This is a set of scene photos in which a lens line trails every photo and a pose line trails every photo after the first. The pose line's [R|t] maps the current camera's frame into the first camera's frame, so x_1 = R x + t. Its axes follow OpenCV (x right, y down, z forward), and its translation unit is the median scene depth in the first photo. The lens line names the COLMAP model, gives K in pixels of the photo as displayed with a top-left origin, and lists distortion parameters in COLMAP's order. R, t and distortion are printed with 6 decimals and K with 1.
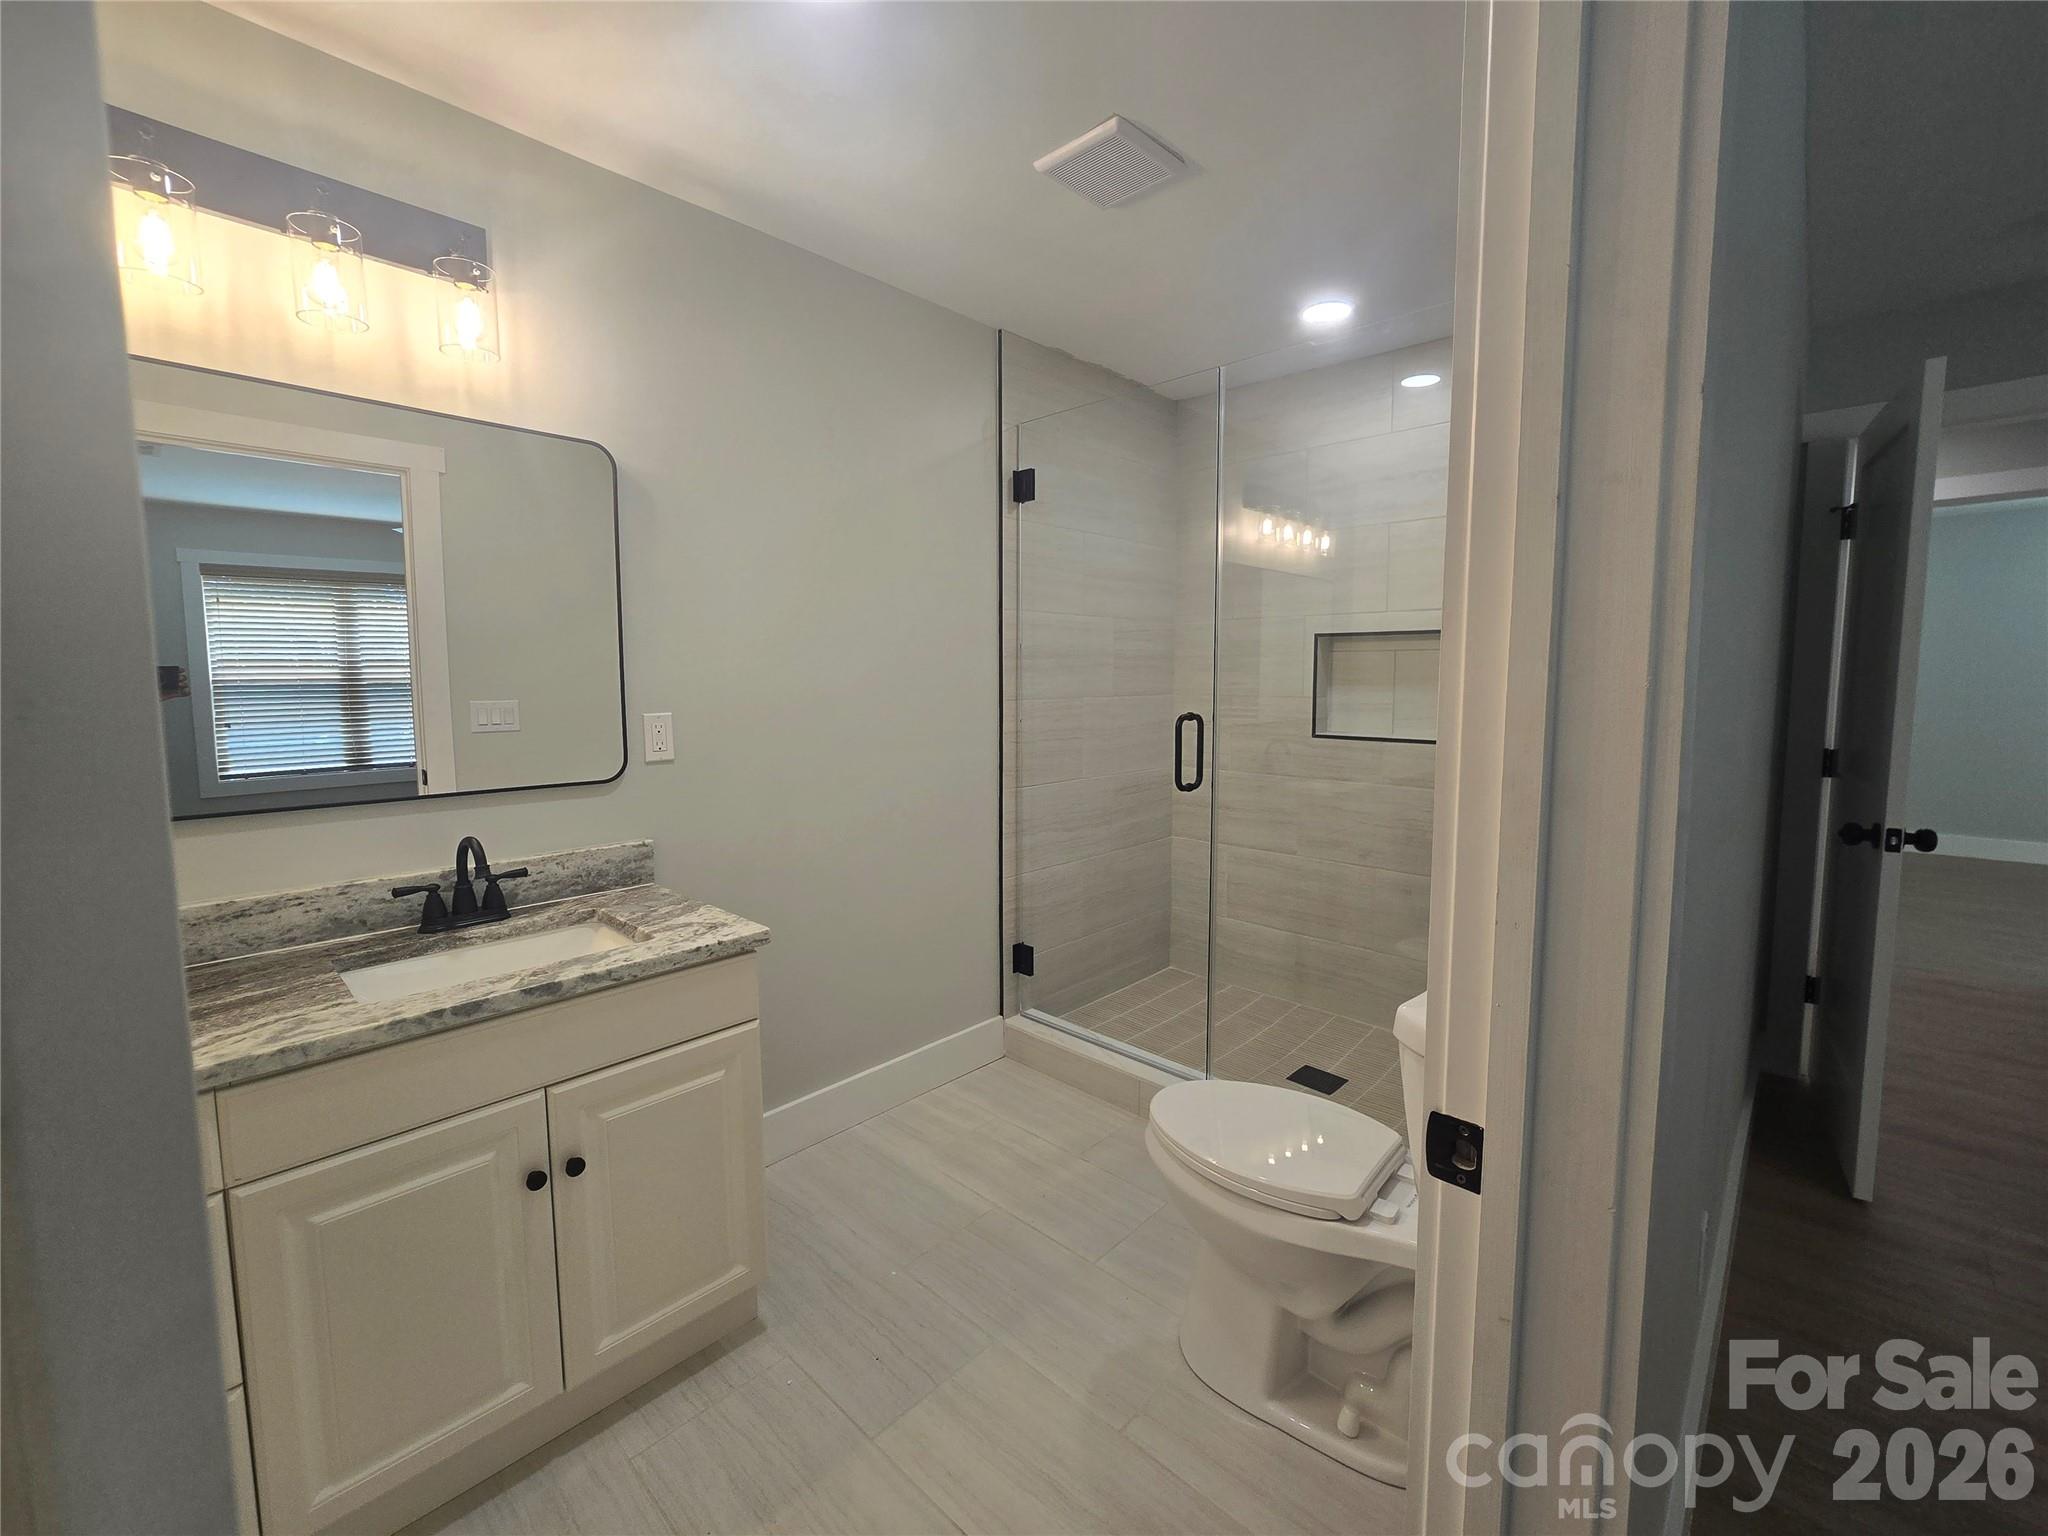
lens RADIAL K [[840.0, 0, 1024.2], [0, 840.0, 744.6], [0, 0, 1]] dist [-0.005758, 0.000662]
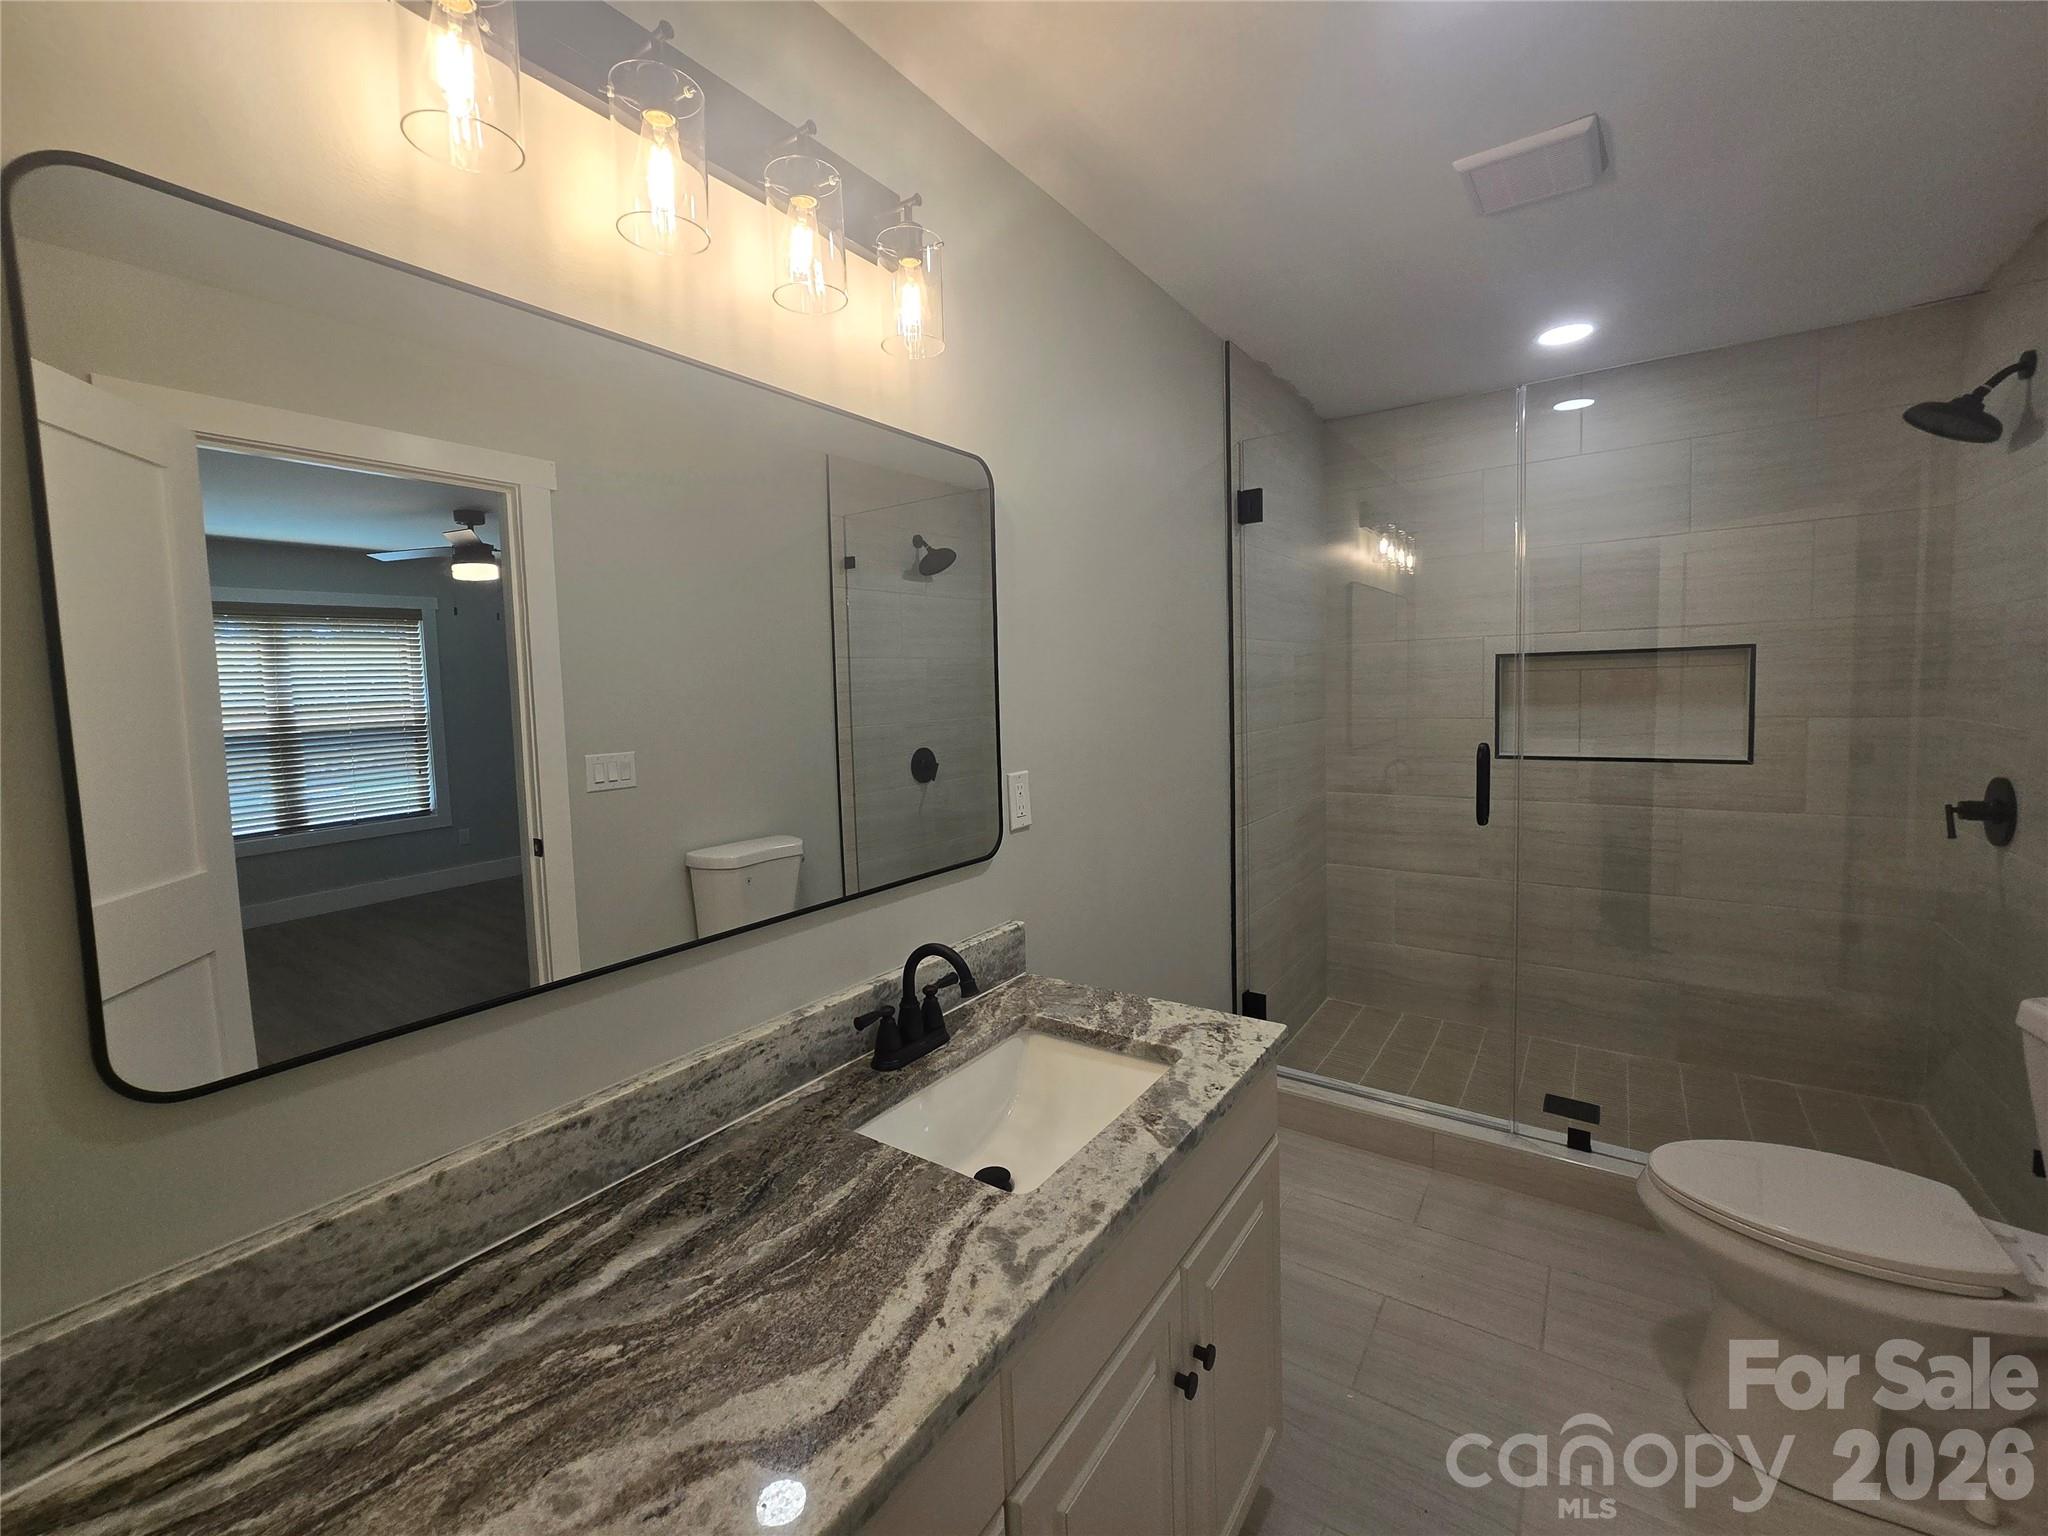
lens RADIAL K [[840.0, 0, 1024.2], [0, 840.0, 744.6], [0, 0, 1]] dist [-0.005758, 0.000662]
pose [[0.989412, -0.039862, 0.139556, -0.562632], [0.042363, 0.998990, -0.014992, -0.053715], [-0.138817, 0.020746, 0.990101, 0.155329]]
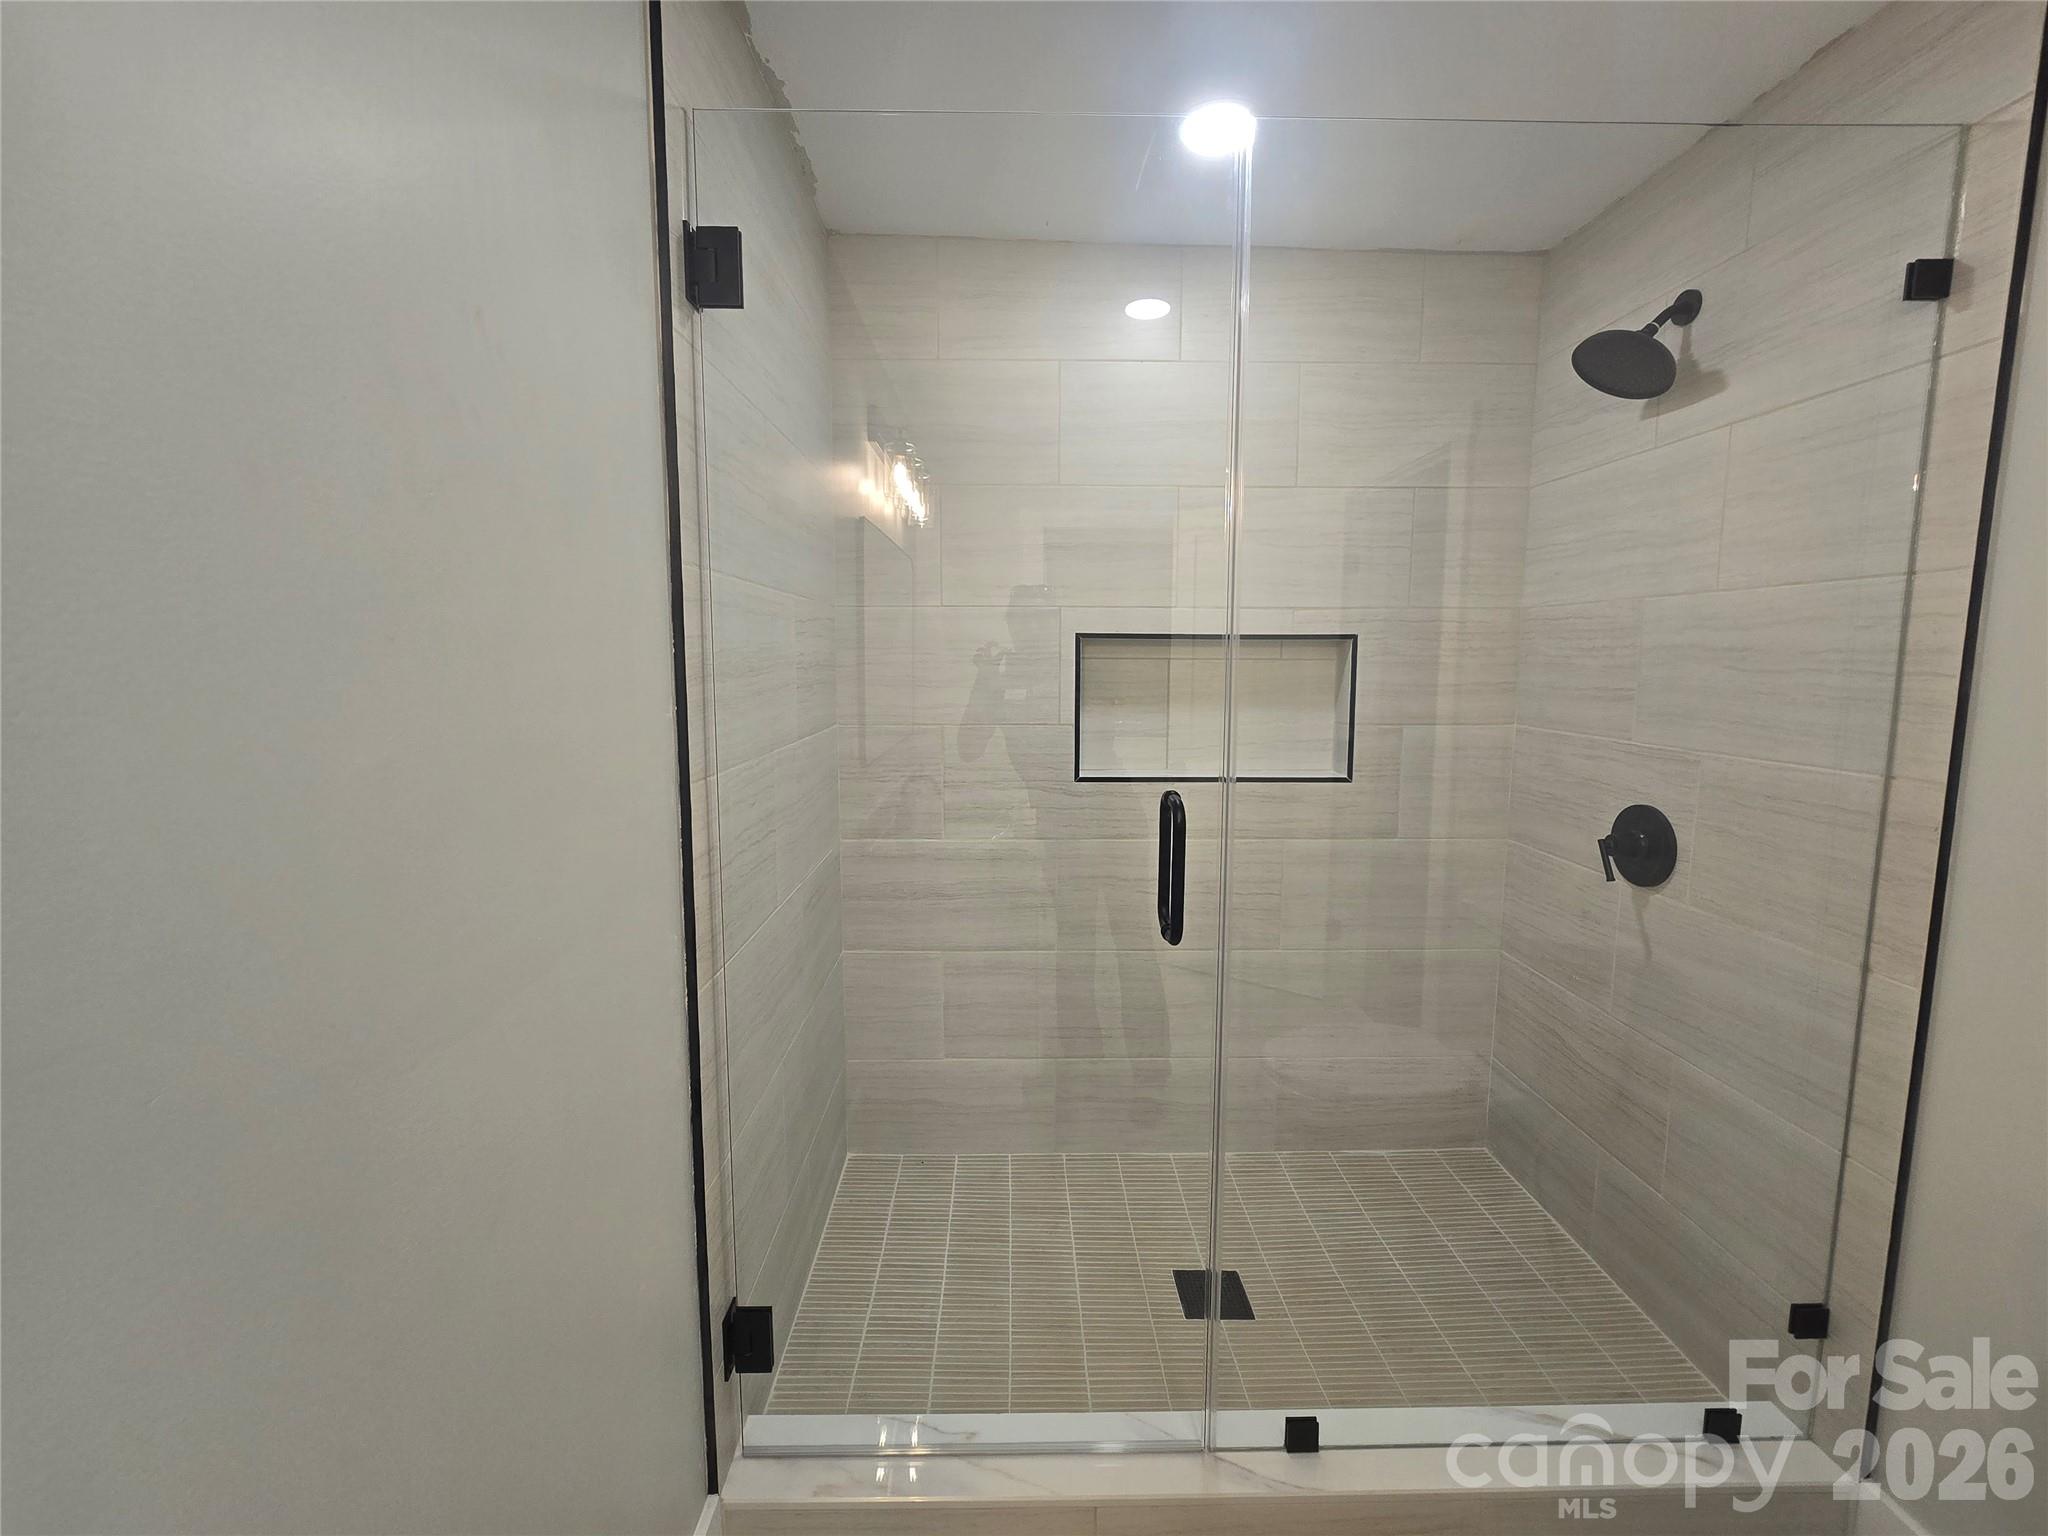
lens RADIAL K [[840.0, 0, 1024.2], [0, 840.0, 744.6], [0, 0, 1]] dist [-0.005758, 0.000662]
pose [[0.715040, -0.072607, 0.695303, -0.279388], [0.057791, 0.997327, 0.044715, -0.118586], [-0.696691, 0.008209, 0.717325, 0.857910]]
